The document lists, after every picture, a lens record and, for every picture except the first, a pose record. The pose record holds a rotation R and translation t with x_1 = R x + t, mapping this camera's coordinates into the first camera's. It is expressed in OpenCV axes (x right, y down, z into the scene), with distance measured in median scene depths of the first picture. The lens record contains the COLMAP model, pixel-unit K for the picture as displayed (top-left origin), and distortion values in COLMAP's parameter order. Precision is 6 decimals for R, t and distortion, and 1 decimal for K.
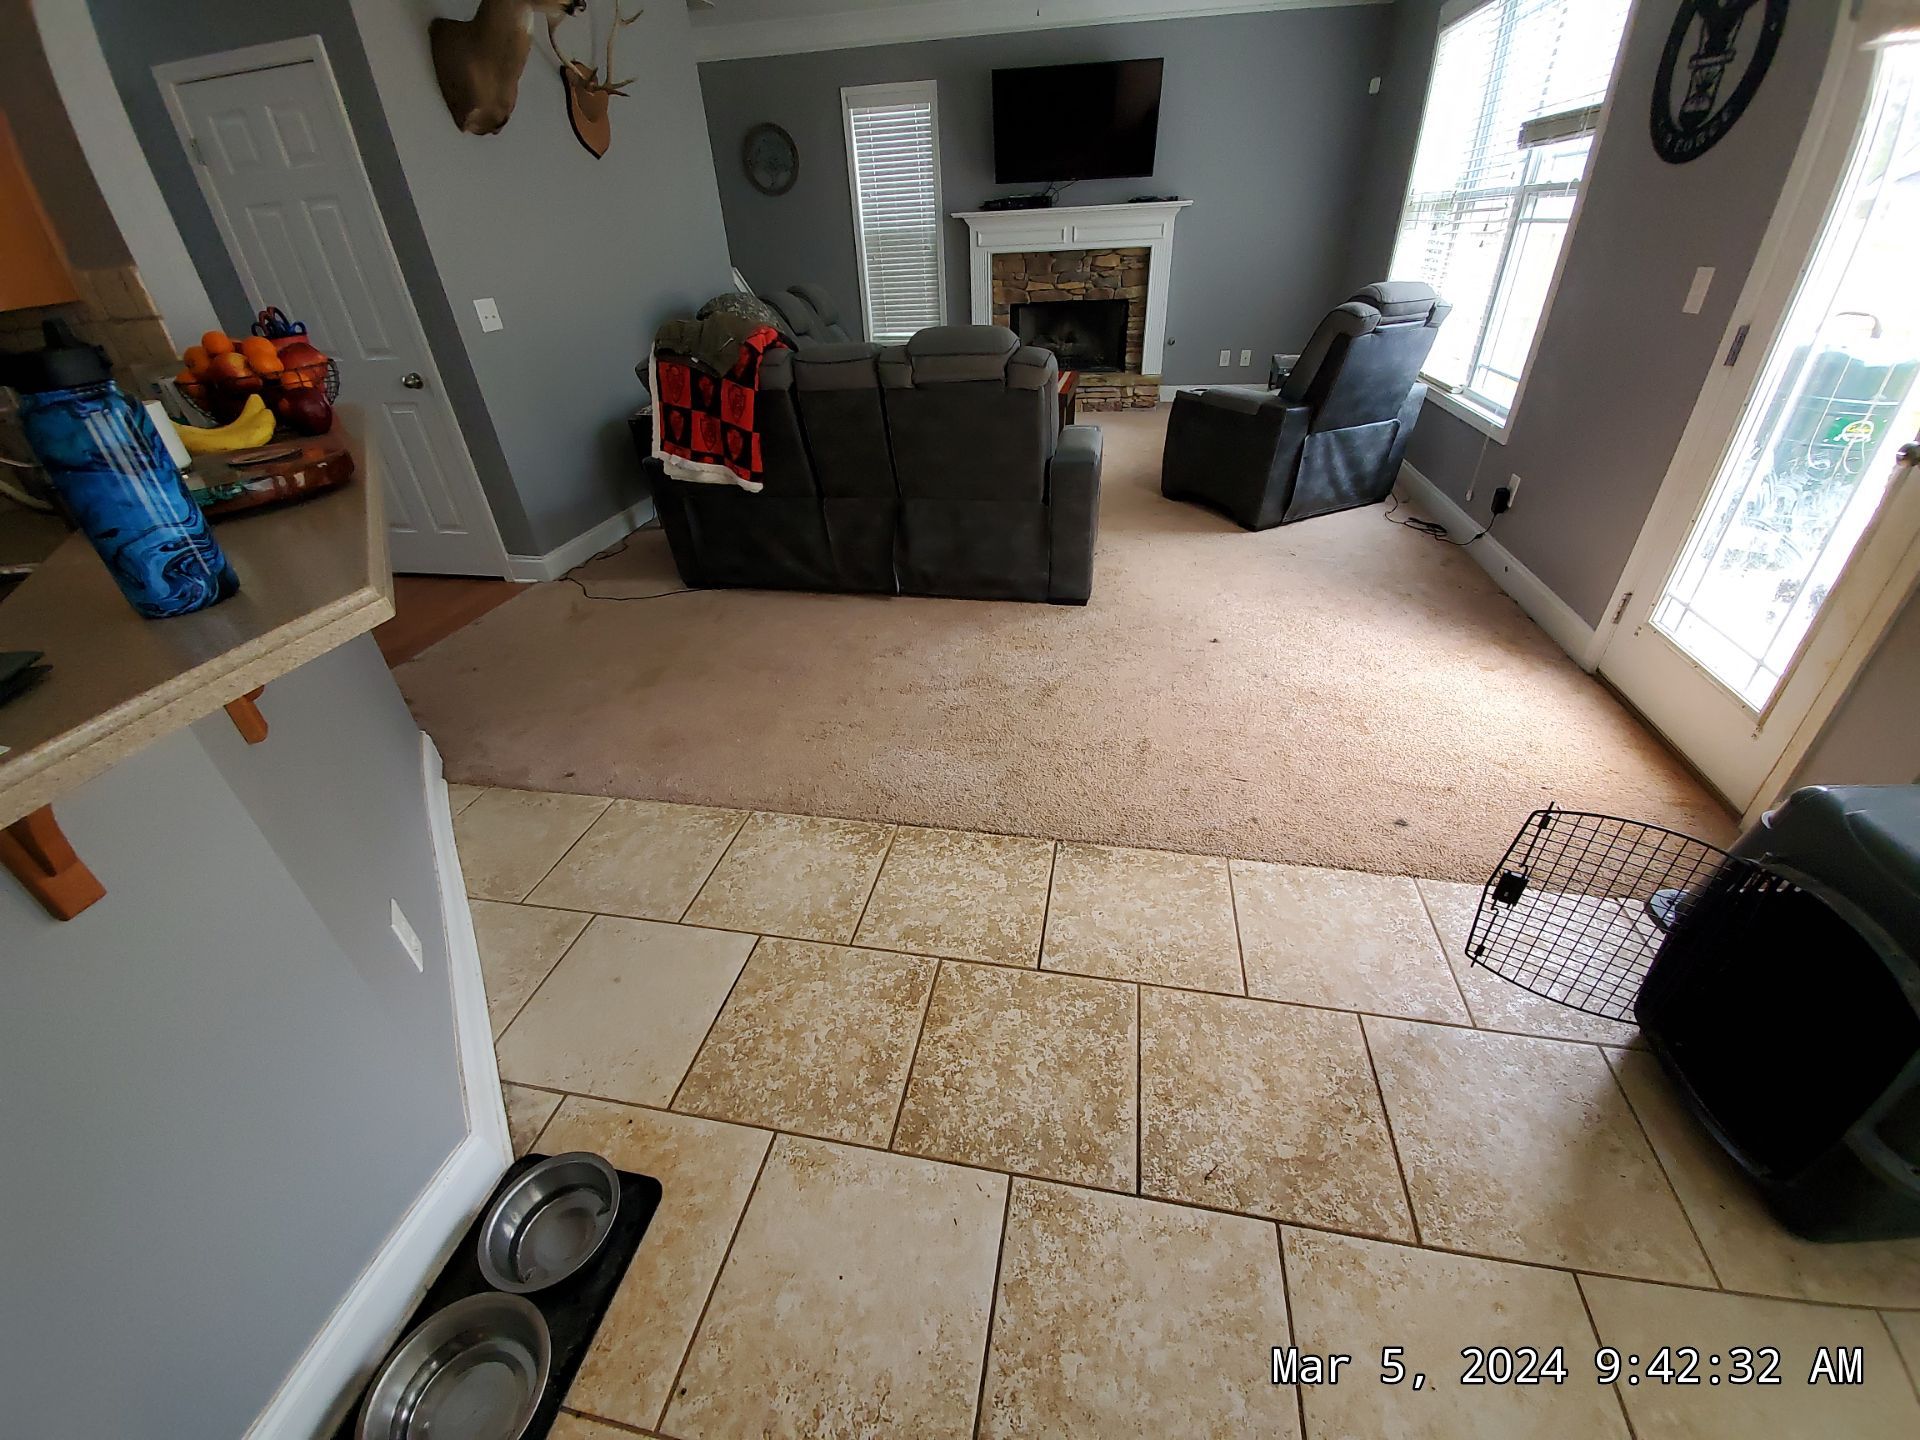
lens RADIAL K [[756.8, 0, 960.0], [0, 756.8, 720.0], [0, 0, 1]] dist [-0.000842, -0.011993]
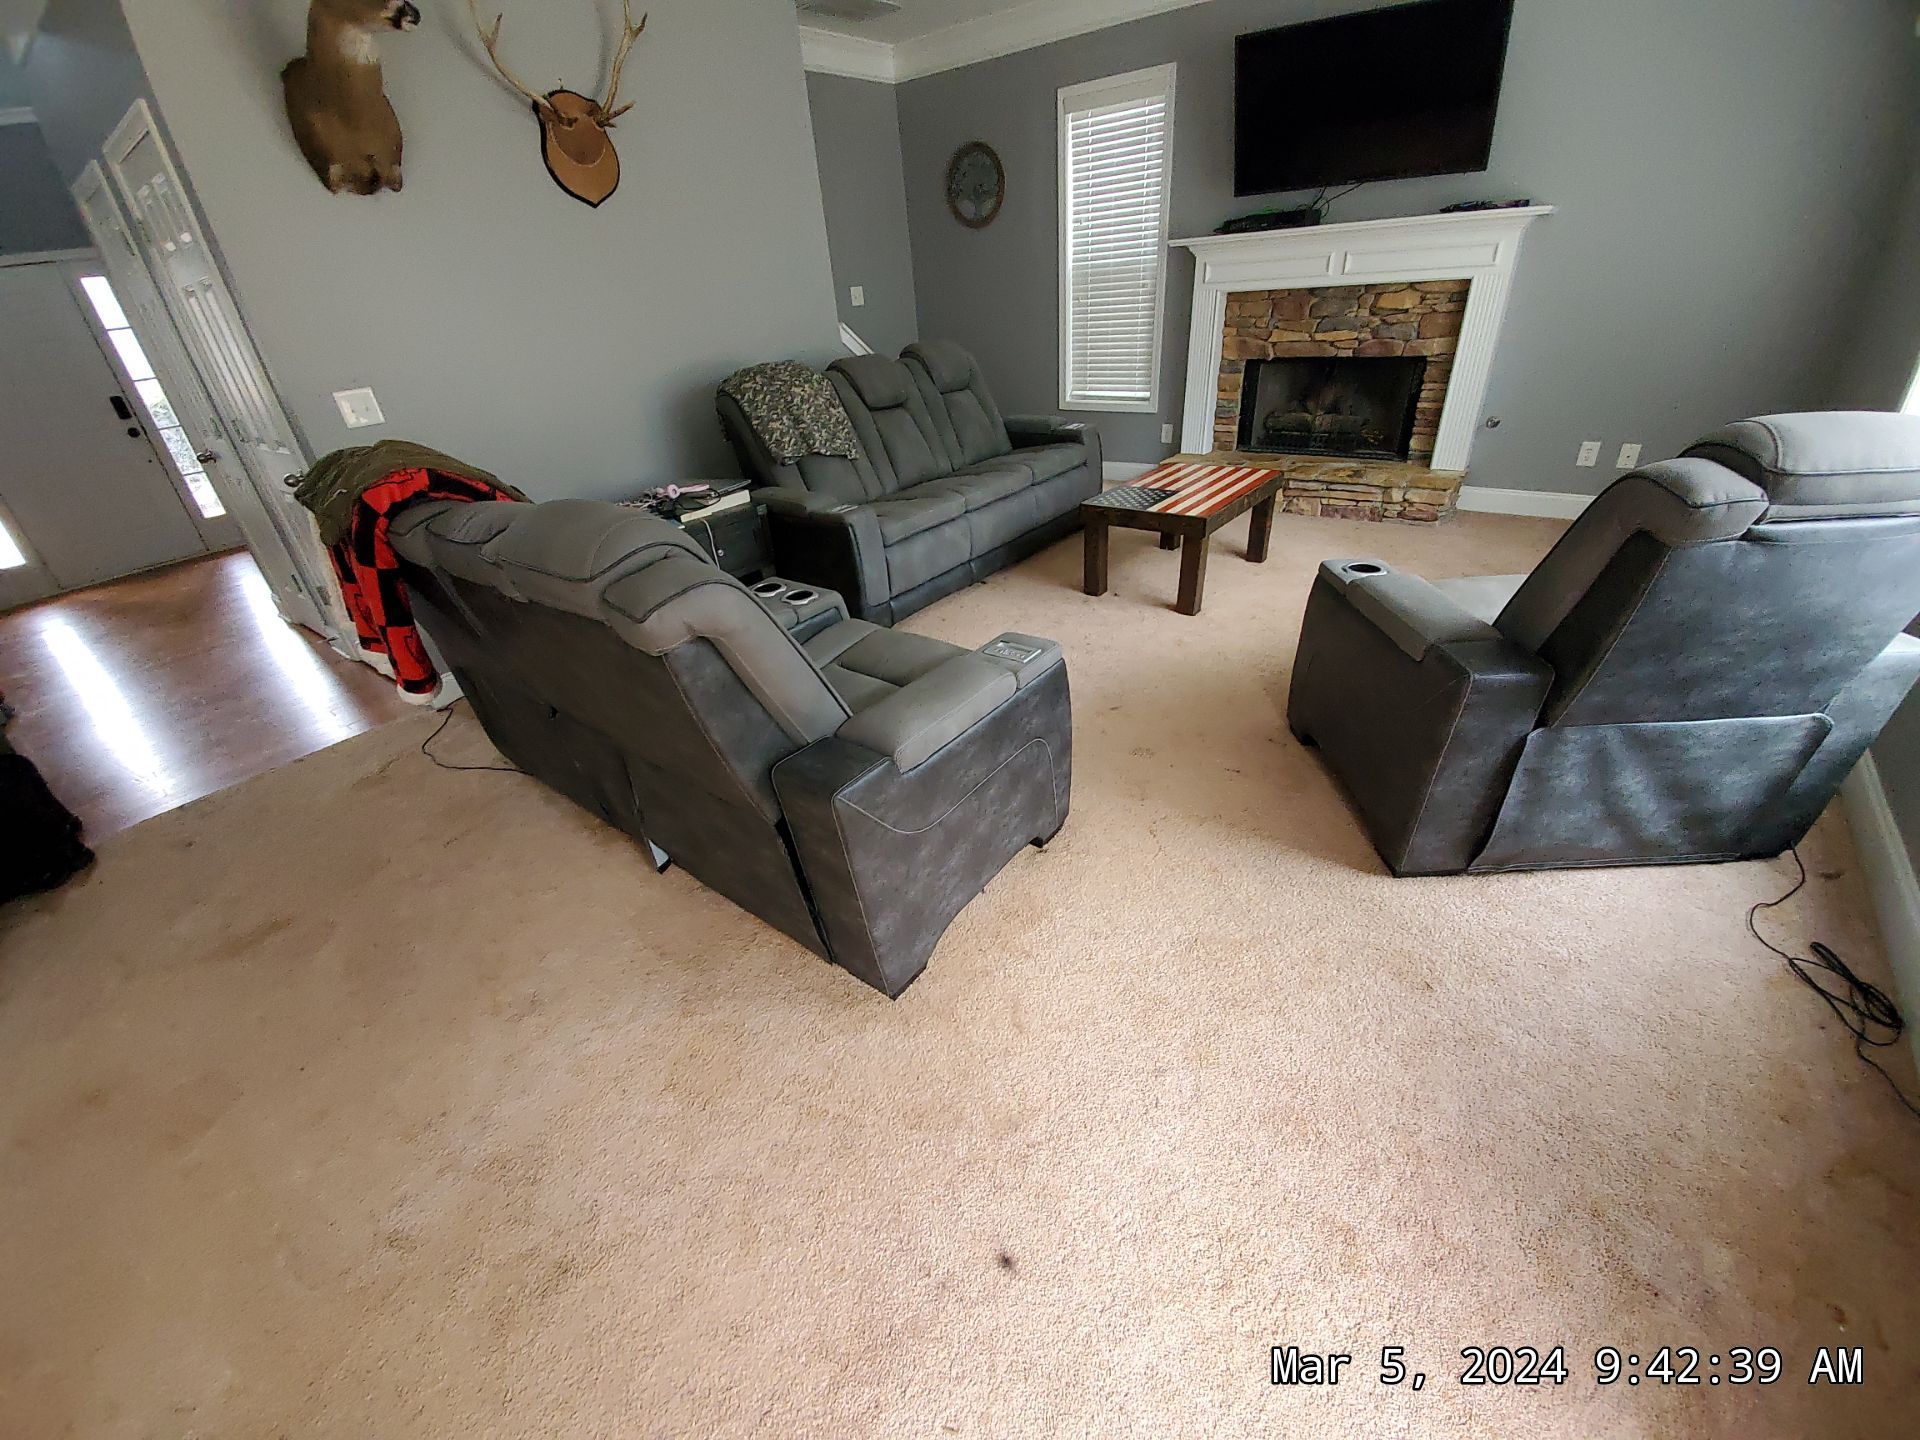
lens RADIAL K [[756.8, 0, 960.0], [0, 756.8, 720.0], [0, 0, 1]] dist [-0.000842, -0.011993]
pose [[0.894401, 0.202225, -0.398938, 0.196782], [-0.209734, 0.977432, 0.025253, -0.190529], [0.395042, 0.061085, 0.916630, 0.274326]]
